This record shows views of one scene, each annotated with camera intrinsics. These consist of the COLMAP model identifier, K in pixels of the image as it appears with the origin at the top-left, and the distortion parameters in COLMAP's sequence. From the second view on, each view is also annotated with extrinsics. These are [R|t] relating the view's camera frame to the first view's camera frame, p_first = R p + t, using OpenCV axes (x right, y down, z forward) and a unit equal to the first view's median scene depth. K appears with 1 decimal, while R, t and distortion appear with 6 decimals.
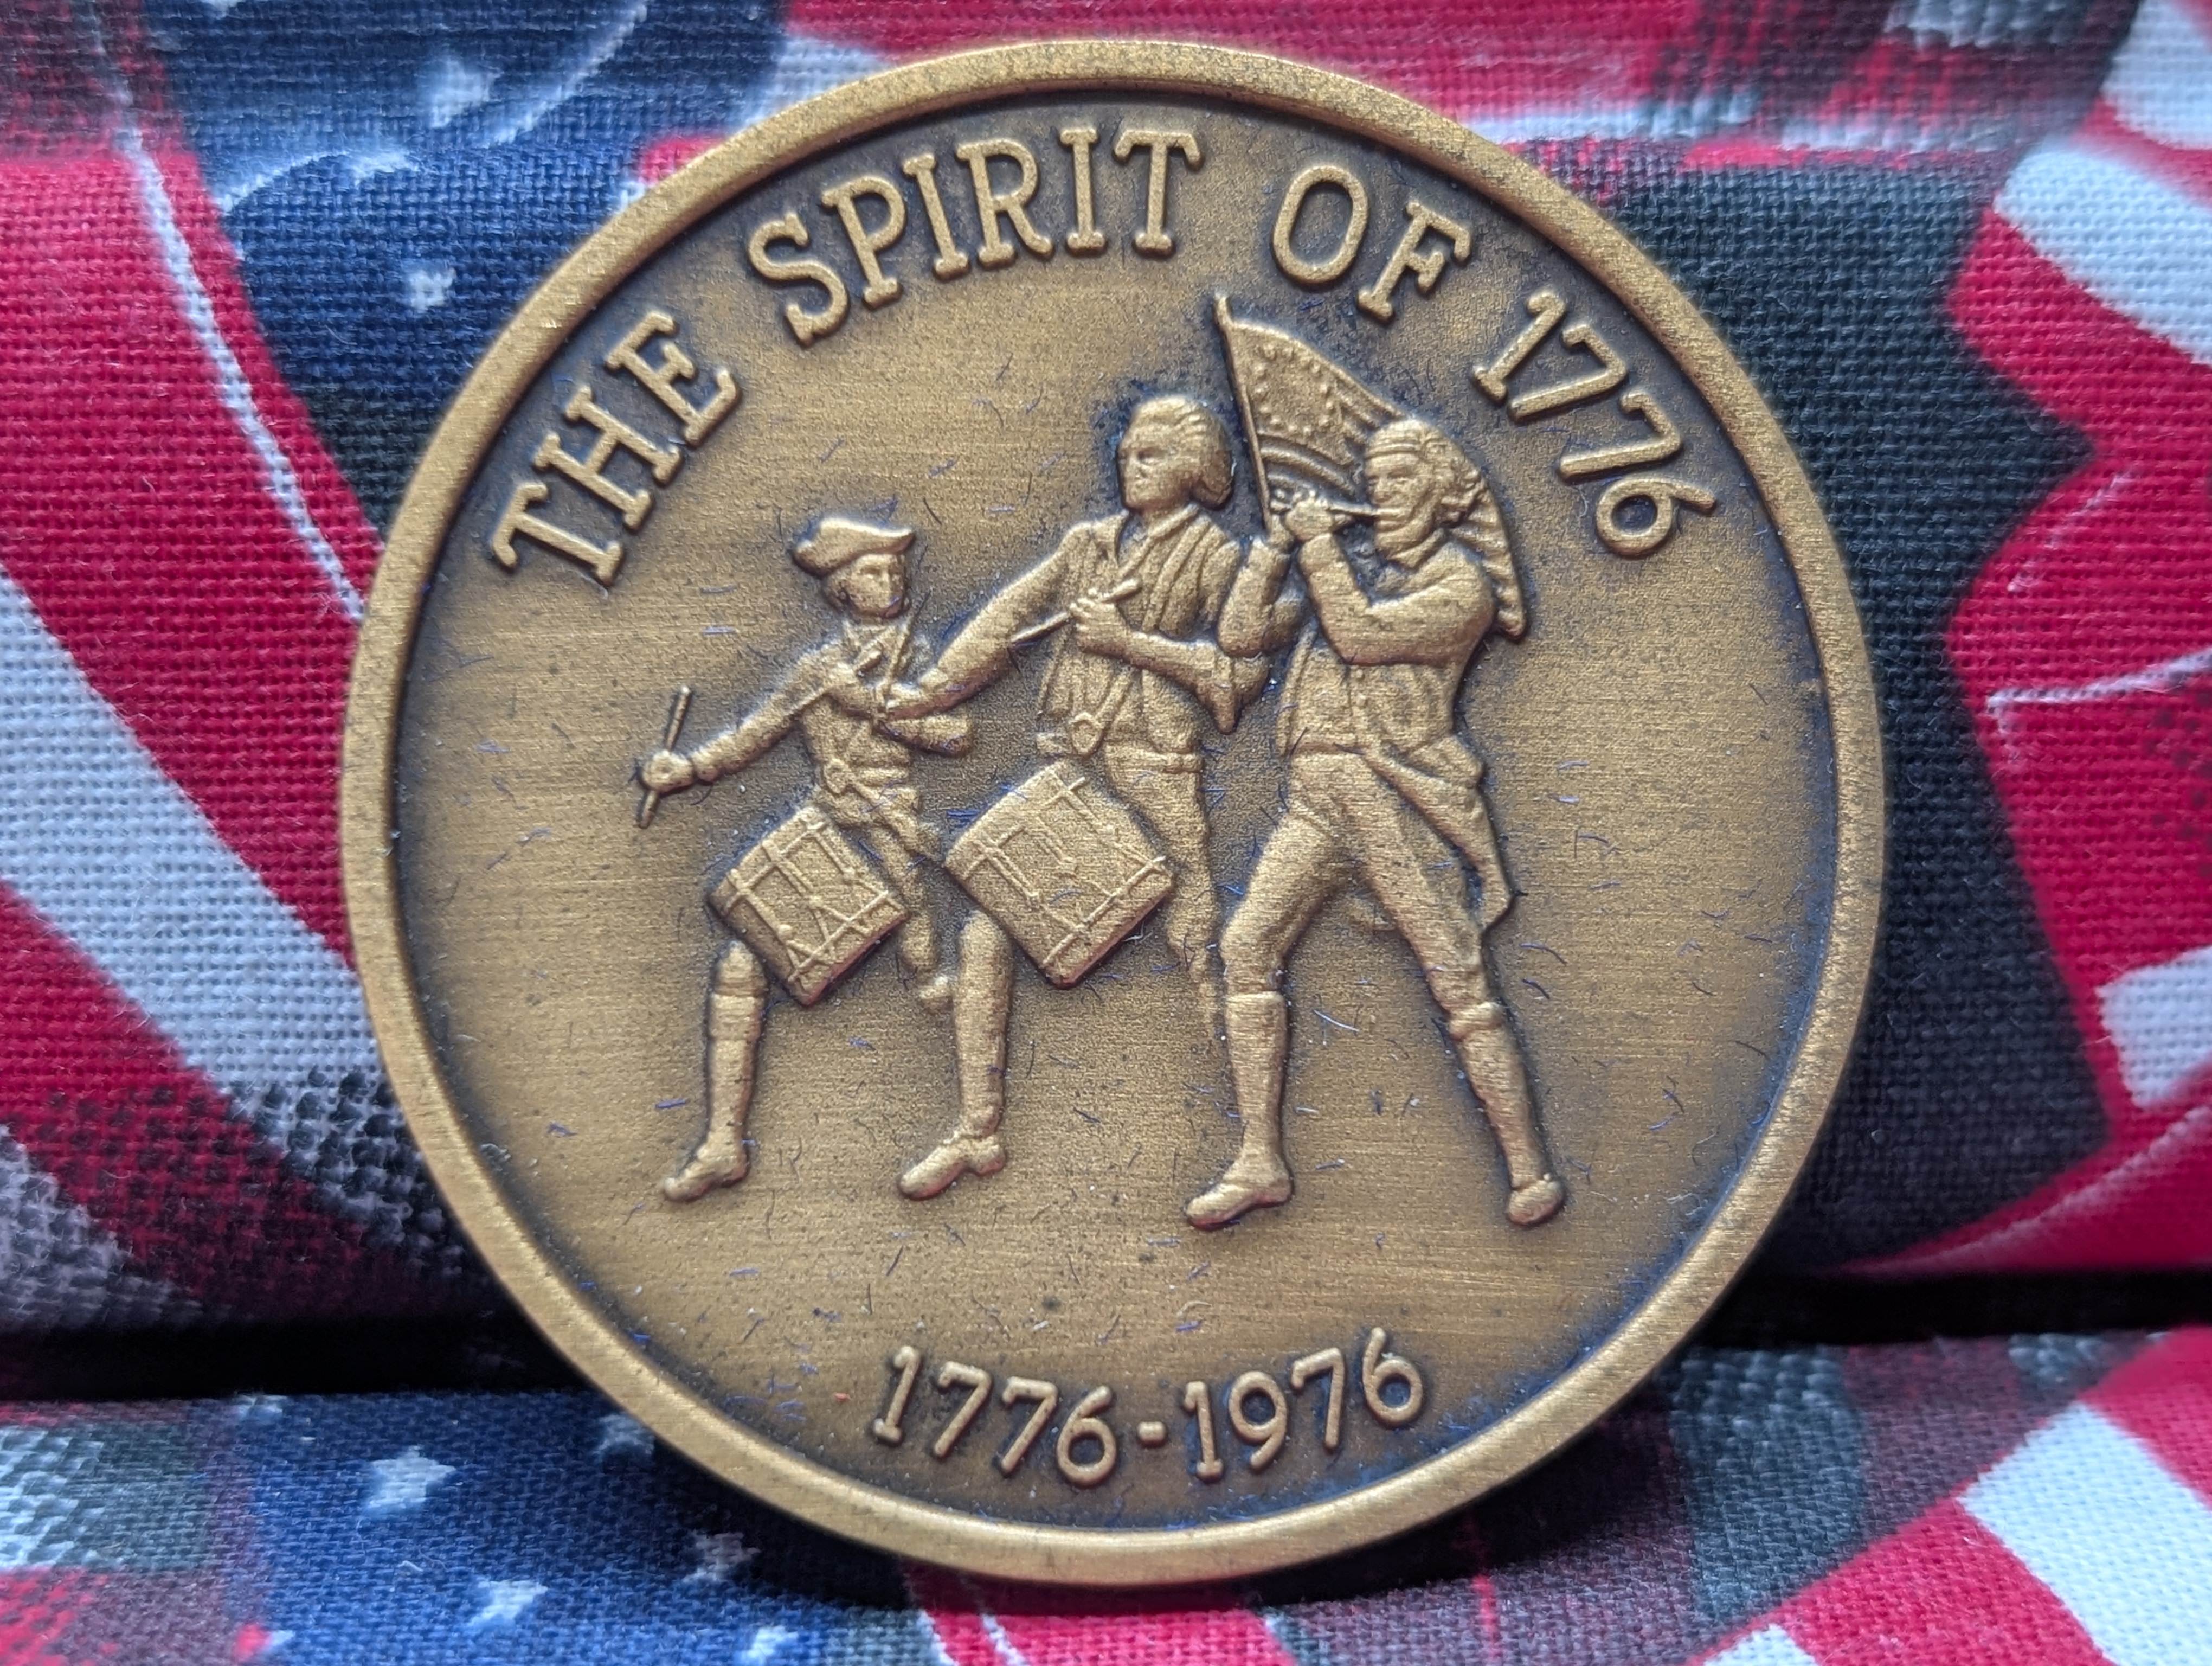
lens RADIAL K [[1531.8, 0, 998.3], [0, 1531.8, 783.3], [0, 0, 1]] dist [0.033780, -0.035089]
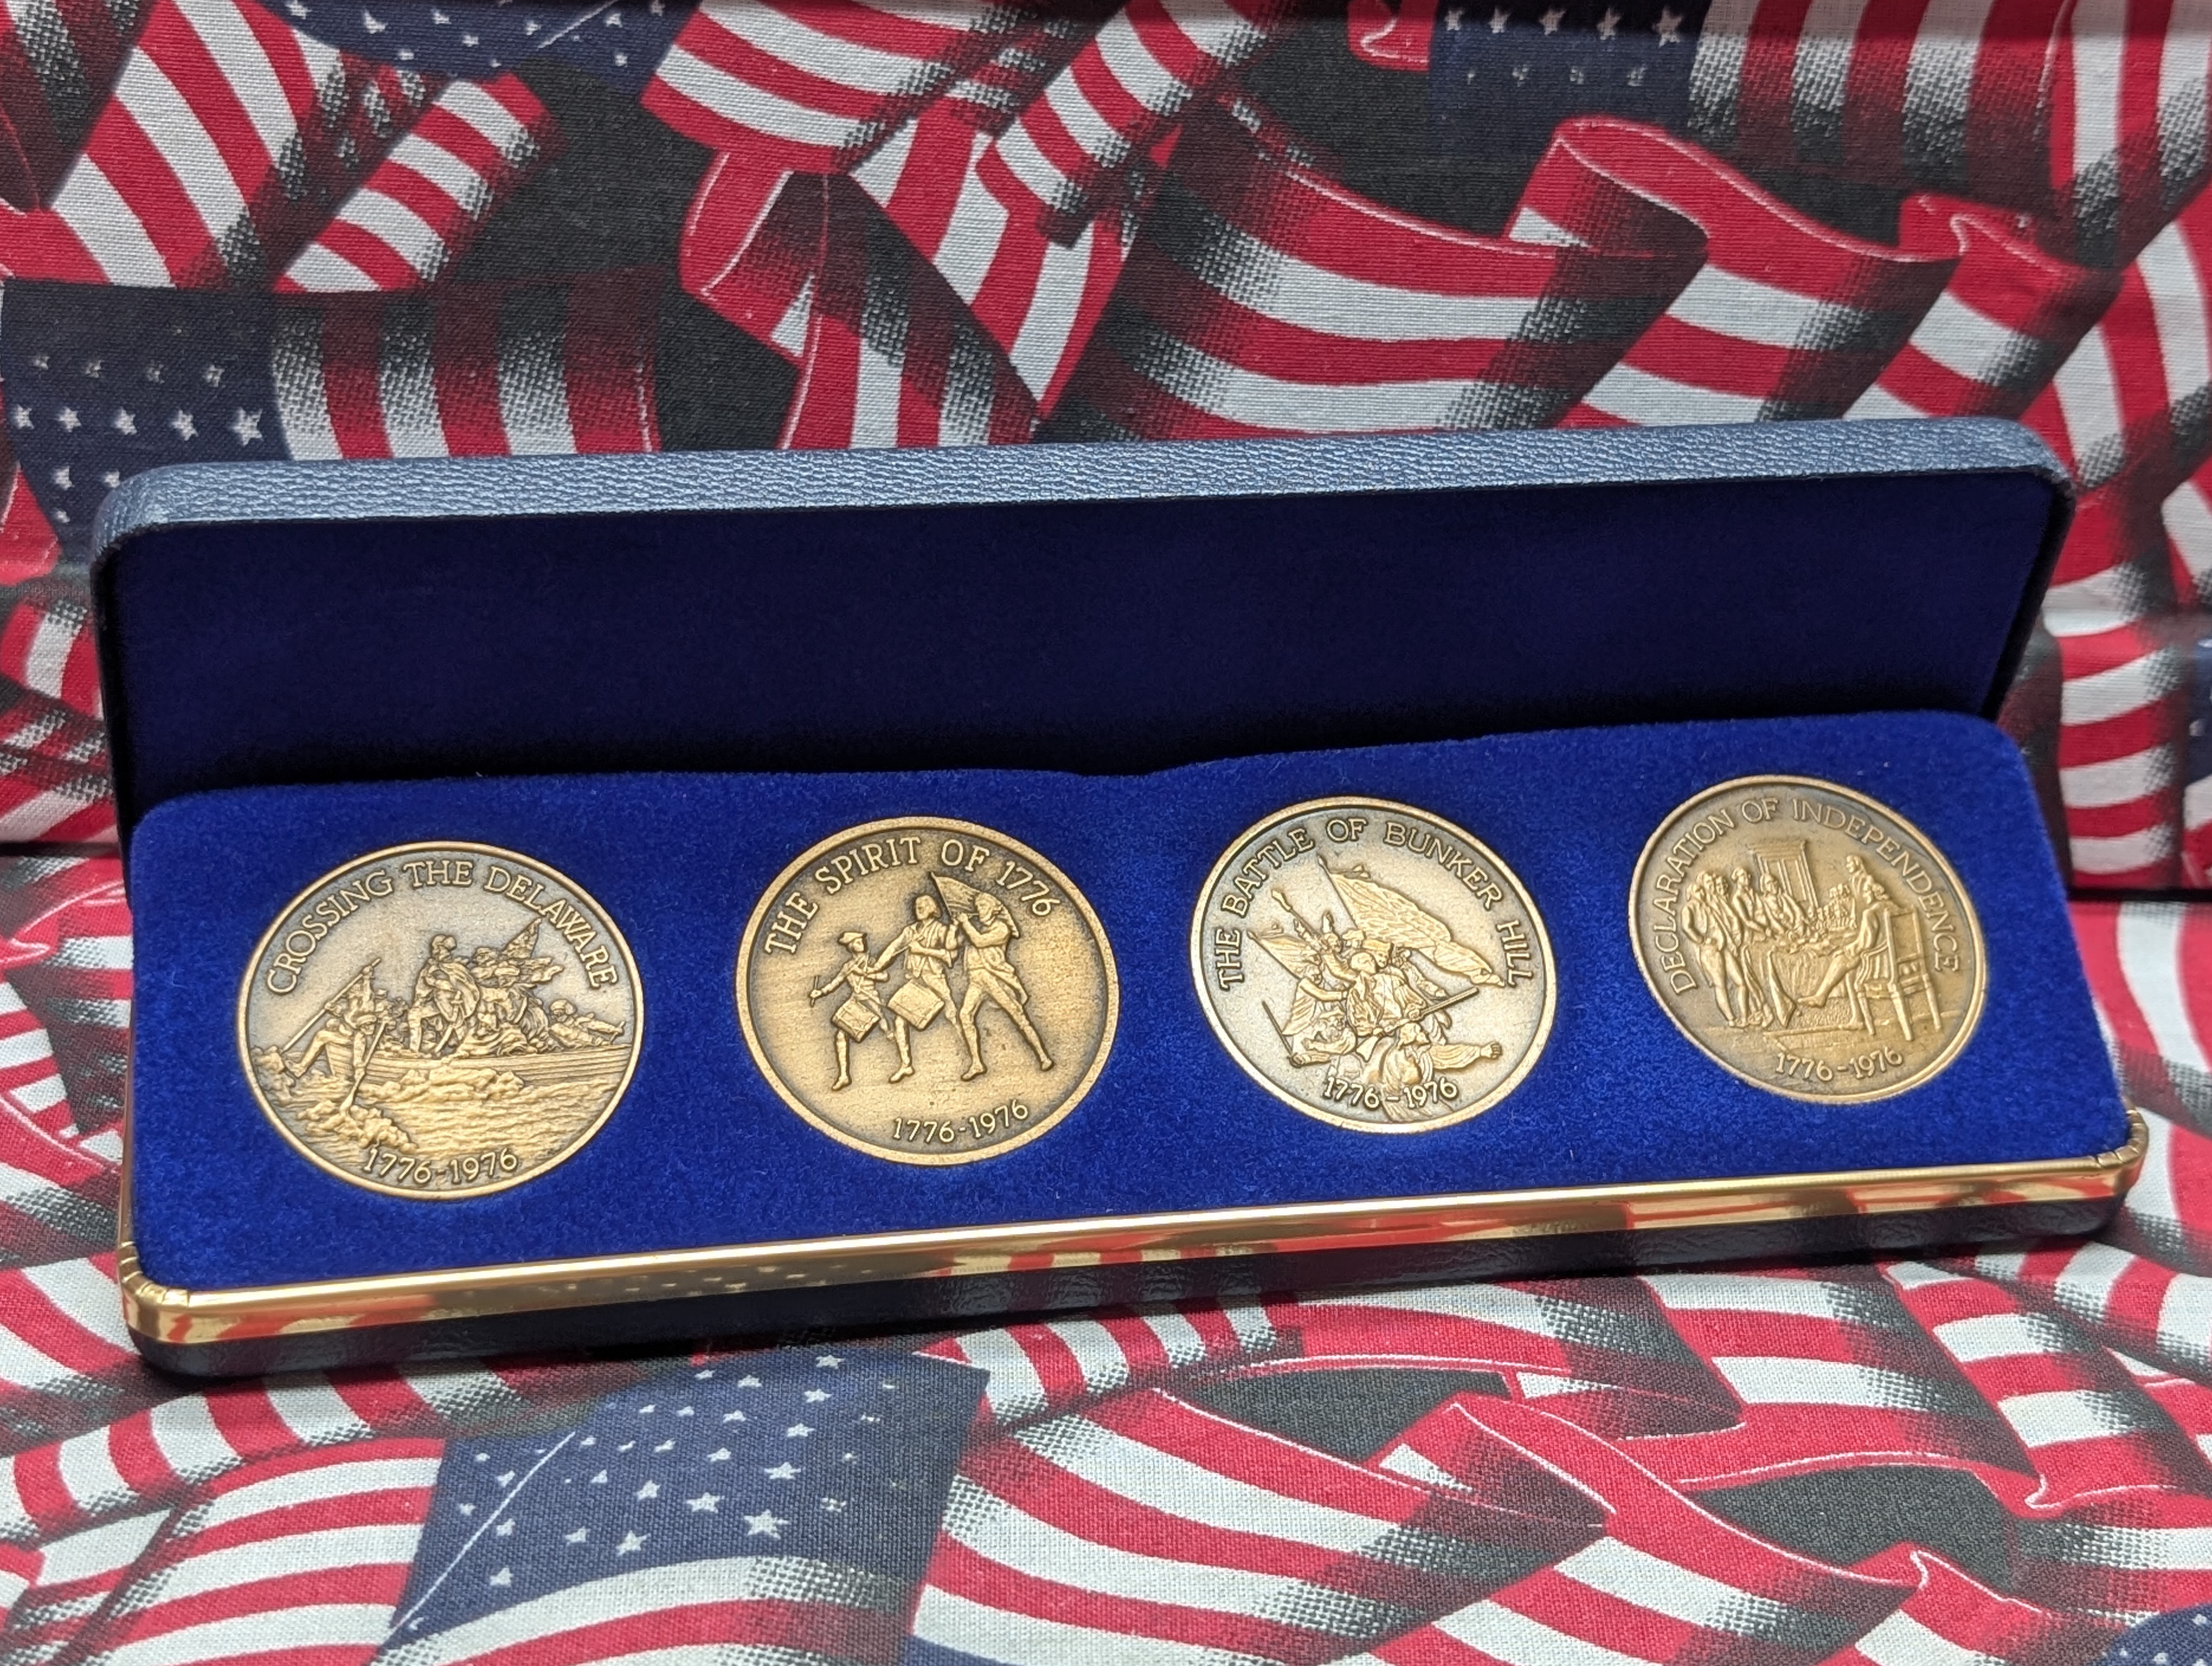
lens RADIAL K [[1531.8, 0, 1090.7], [0, 1531.8, 850.6], [0, 0, 1]] dist [0.033780, -0.035089]
pose [[0.965908, -0.125183, 0.226606, -0.380663], [0.207555, 0.897624, -0.388835, 1.358803], [-0.154732, 0.422612, 0.893004, -2.846514]]
